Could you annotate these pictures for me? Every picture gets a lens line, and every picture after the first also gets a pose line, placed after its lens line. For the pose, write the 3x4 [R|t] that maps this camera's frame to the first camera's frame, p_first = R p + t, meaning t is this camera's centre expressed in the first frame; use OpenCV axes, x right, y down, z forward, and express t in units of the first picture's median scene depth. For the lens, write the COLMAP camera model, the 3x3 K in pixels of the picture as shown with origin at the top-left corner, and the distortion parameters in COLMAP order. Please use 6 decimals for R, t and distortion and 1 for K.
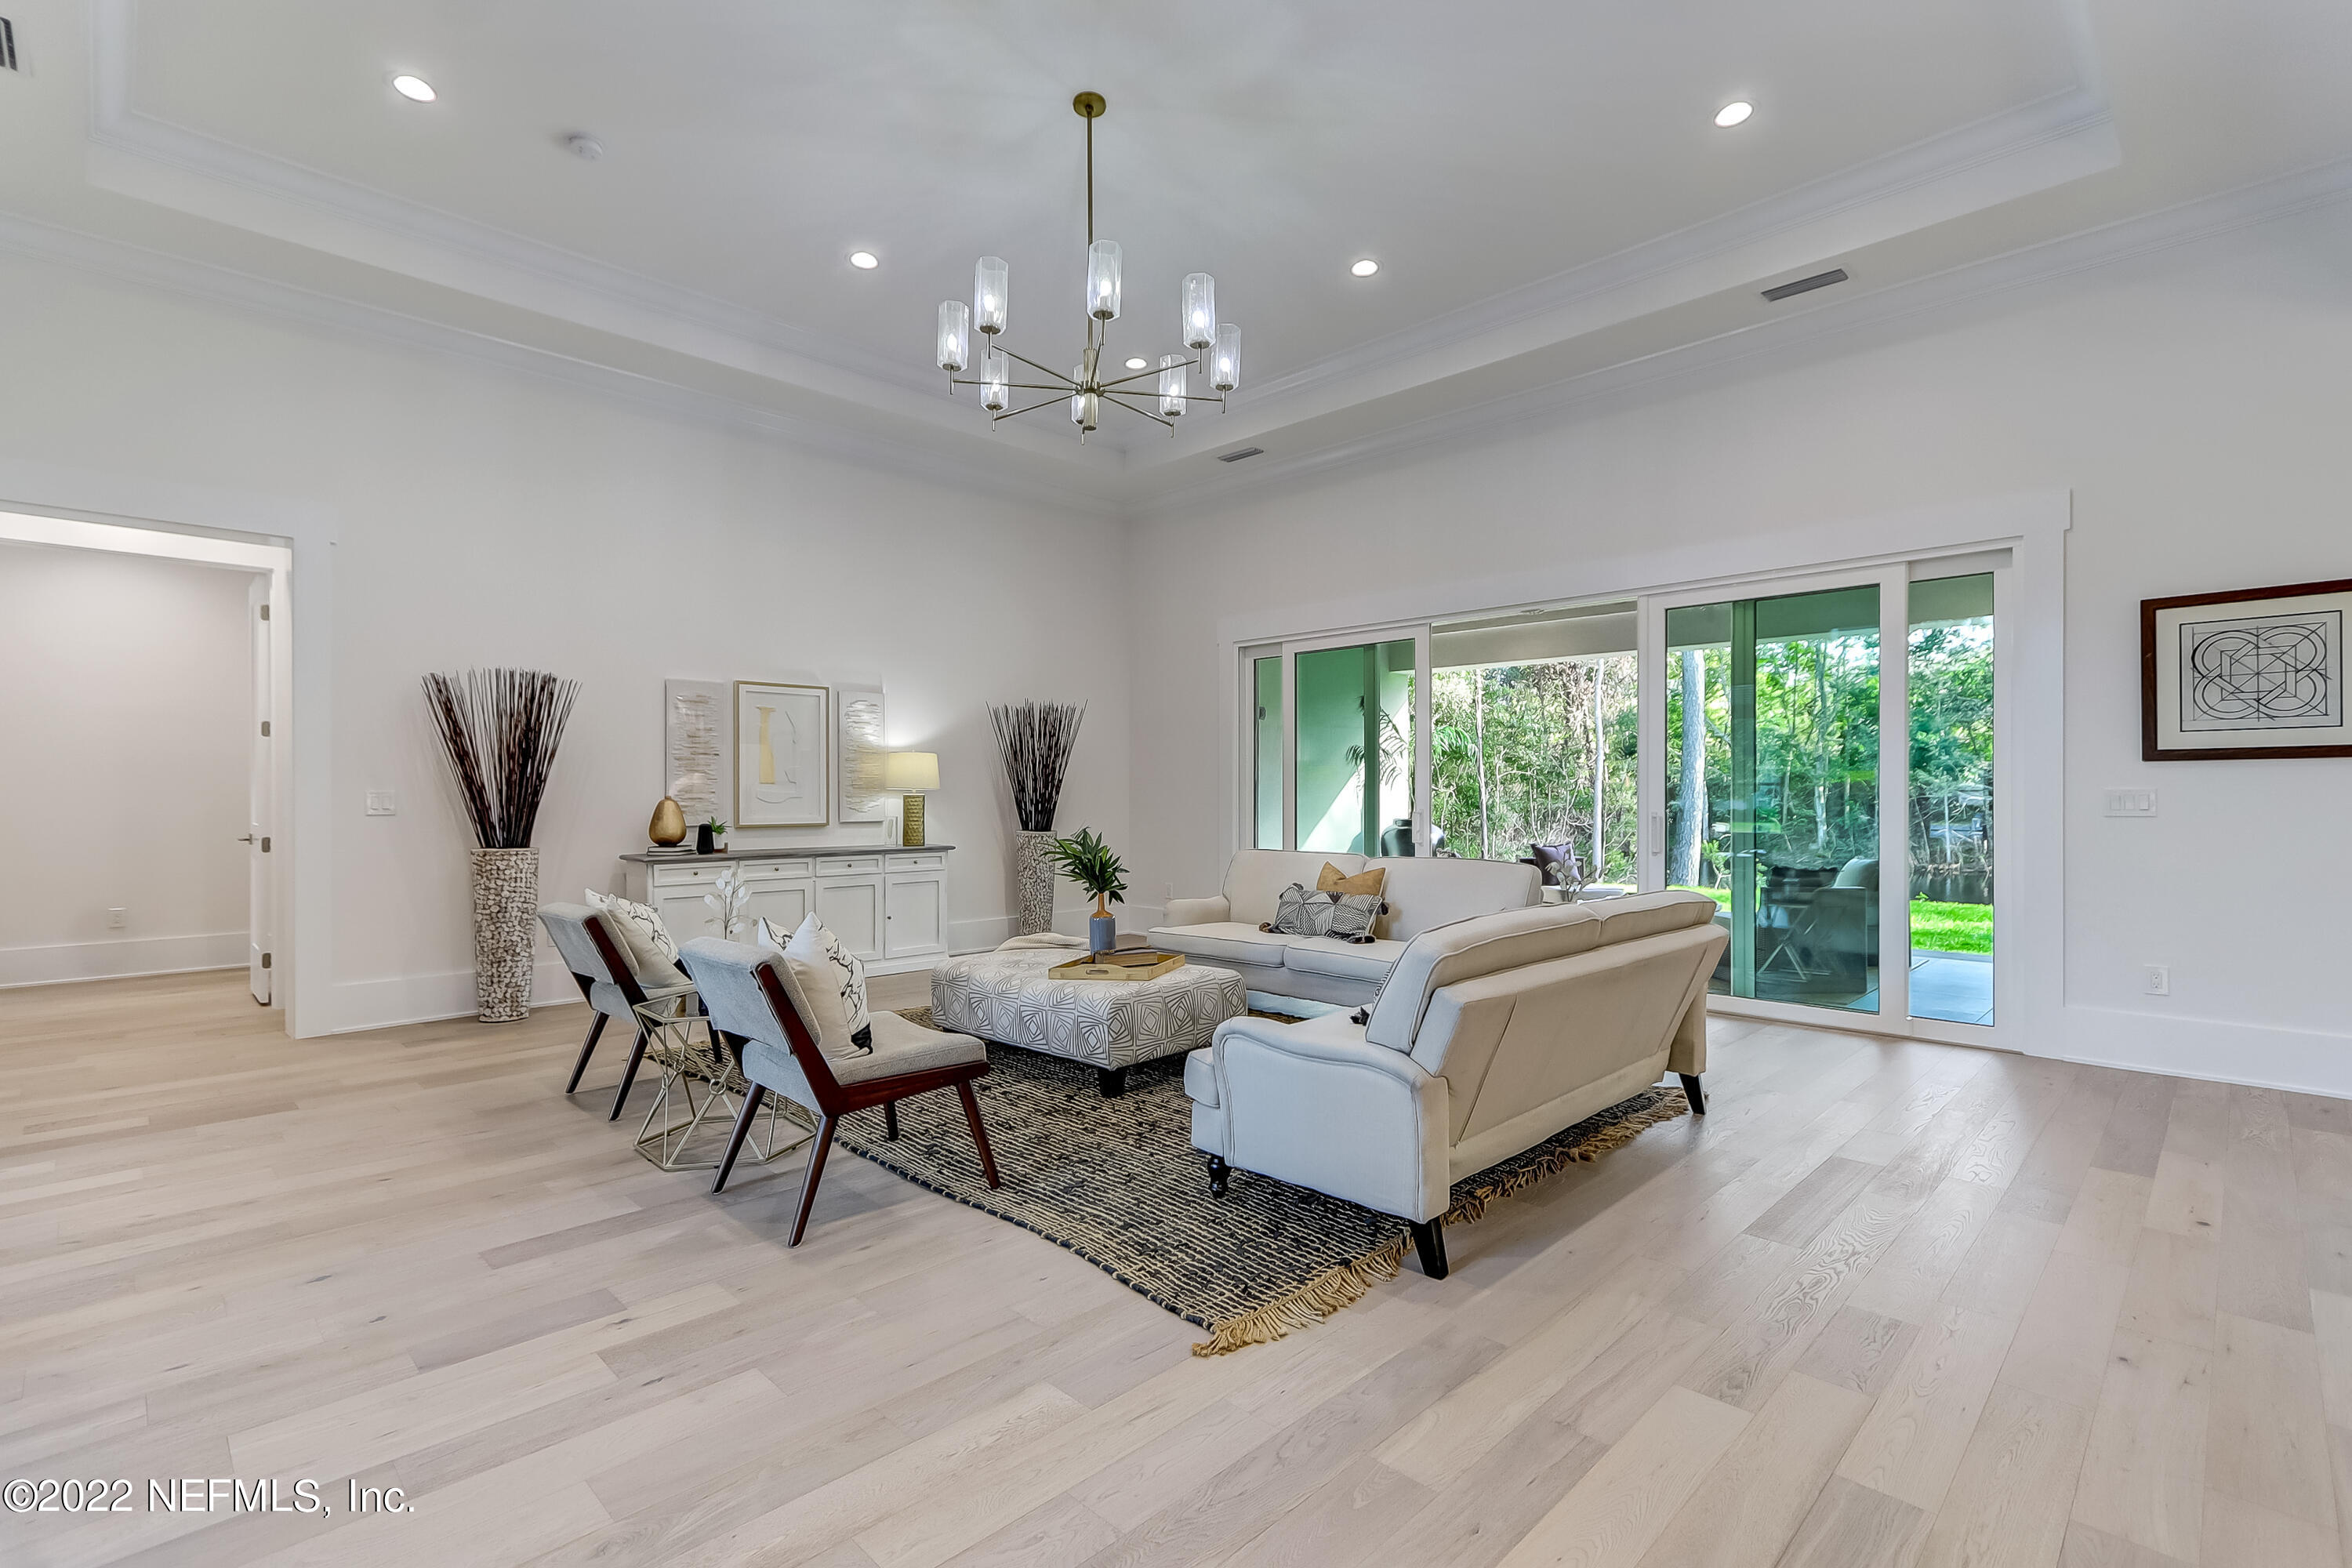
lens RADIAL K [[1065.8, 0, 1176.0], [0, 1065.8, 784.0], [0, 0, 1]] dist [0.016067, 0.000210]
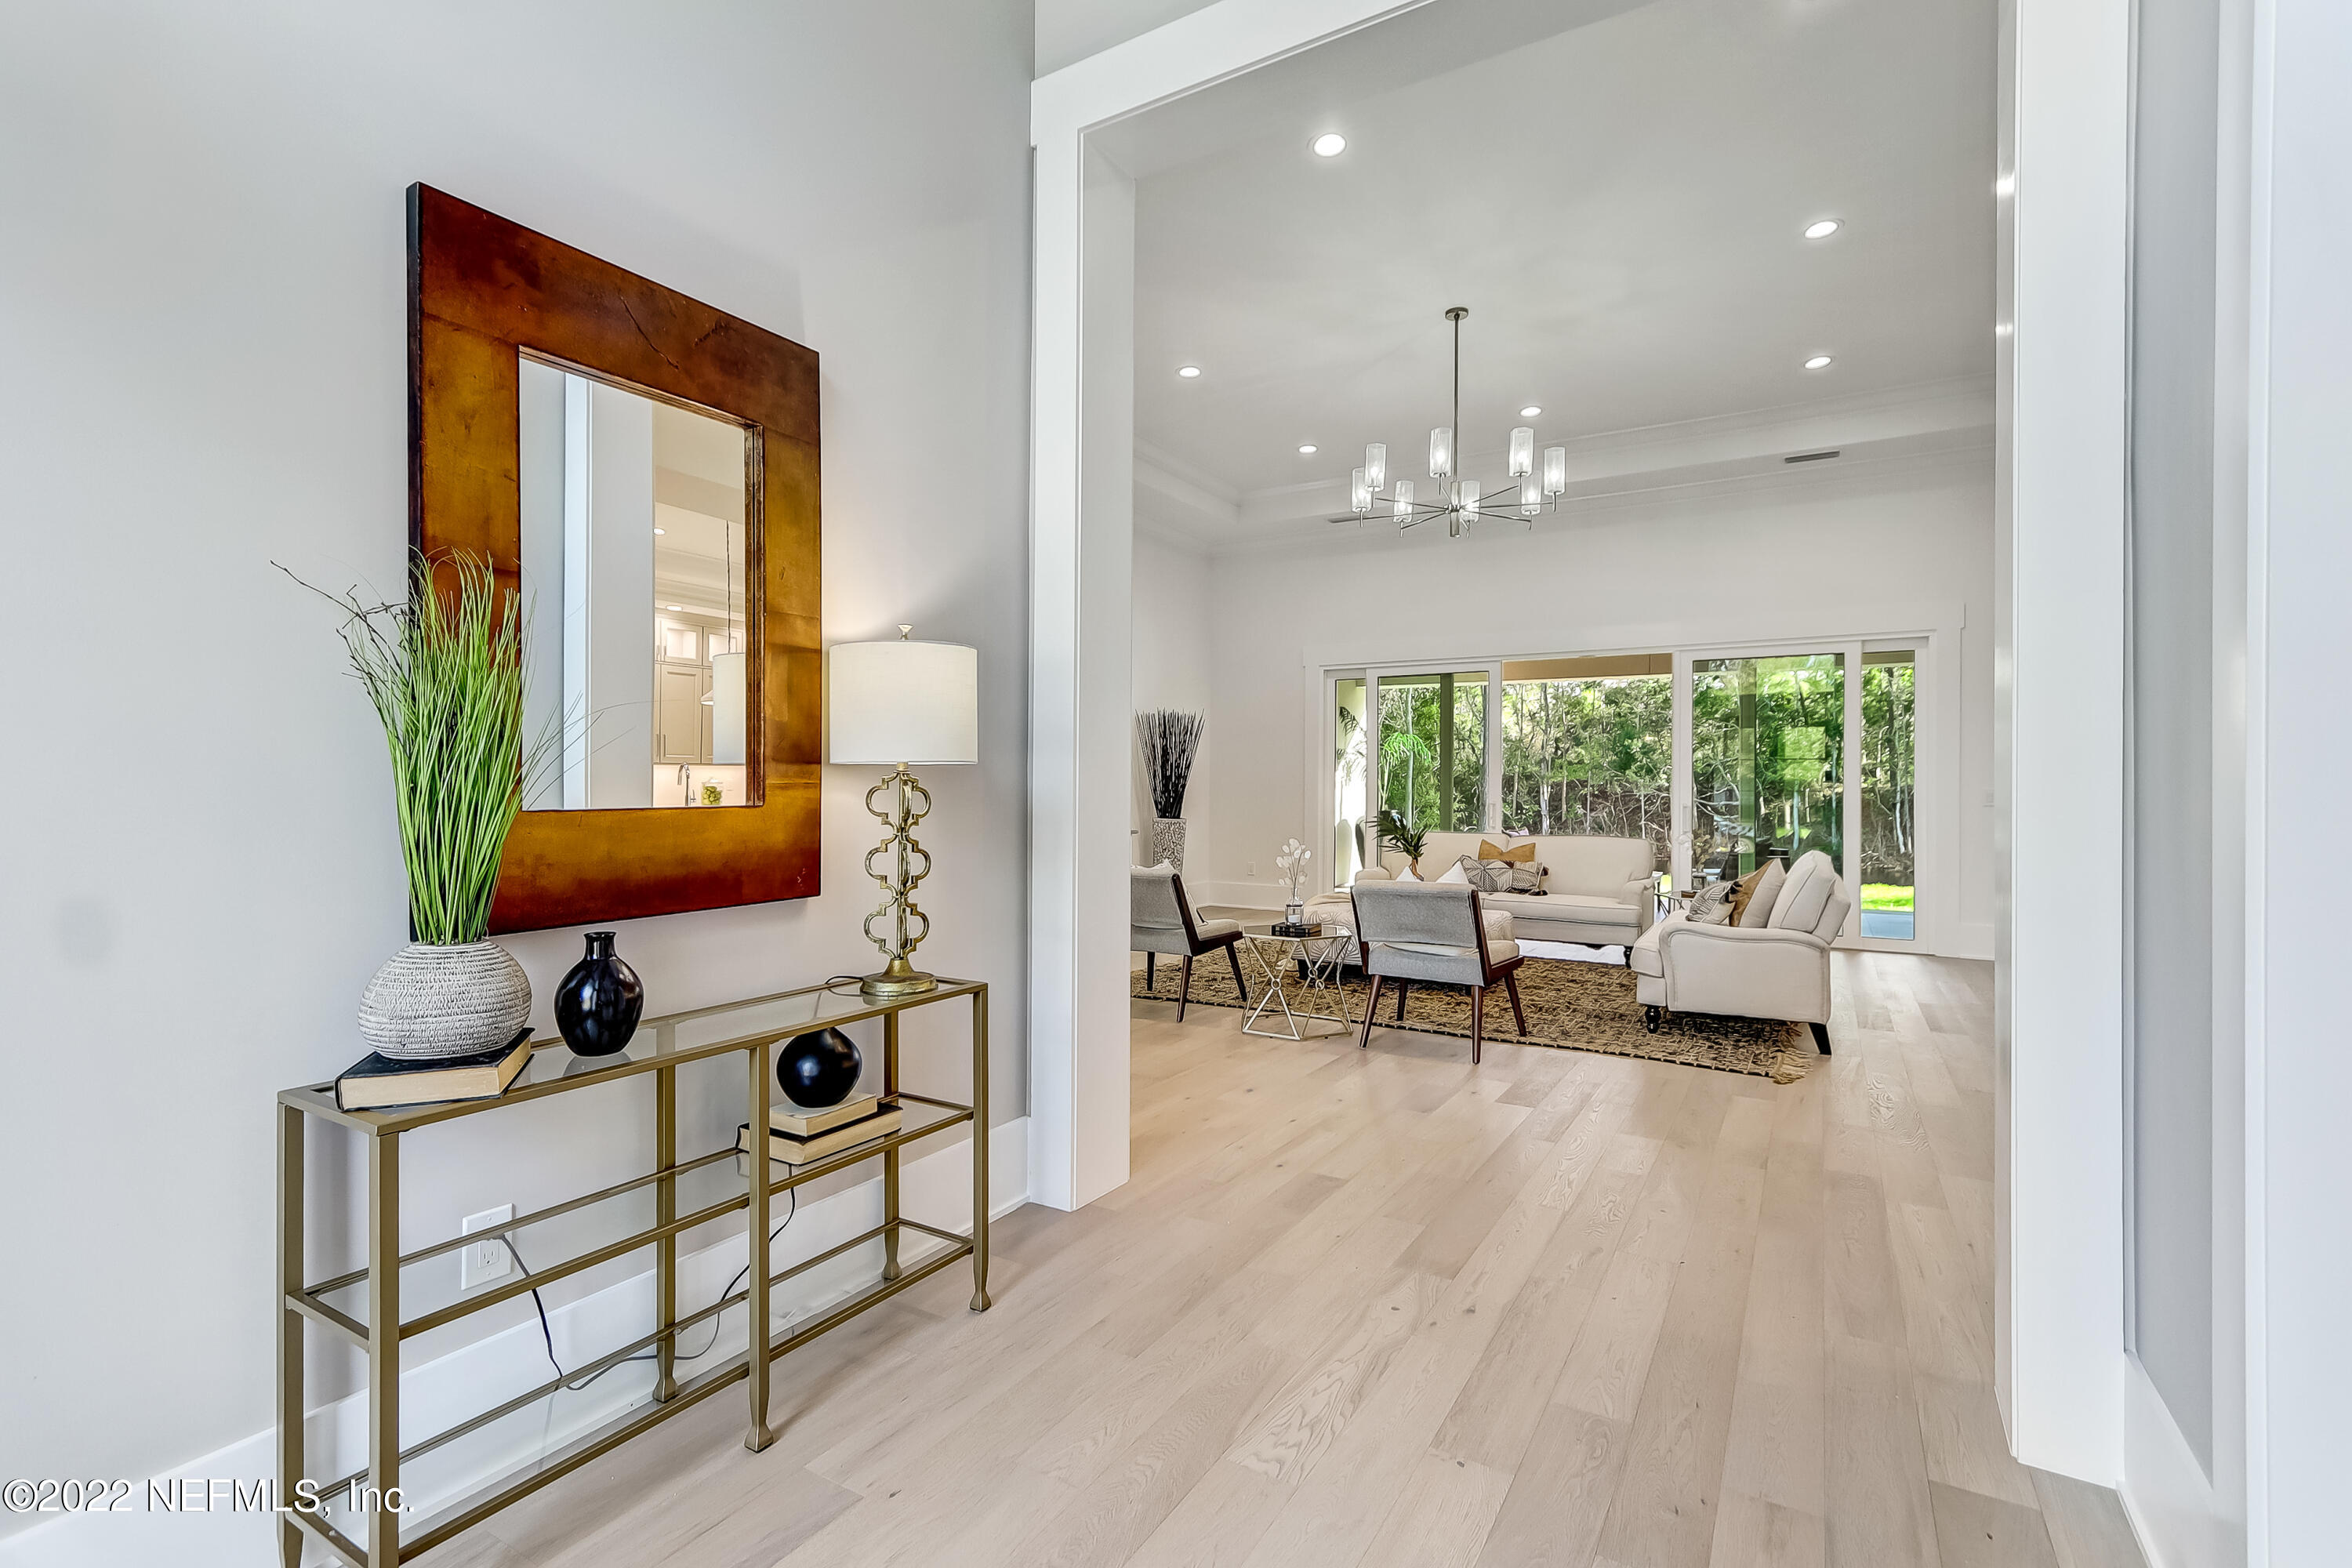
lens RADIAL K [[1080.1, 0, 1168.3], [0, 1080.1, 783.0], [0, 0, 1]] dist [0.002479, 0.001057]
pose [[0.970026, 0.006296, 0.242921, -0.659885], [-0.007174, 0.999971, 0.002732, 0.000861], [-0.242897, -0.004393, 0.970042, -0.265151]]
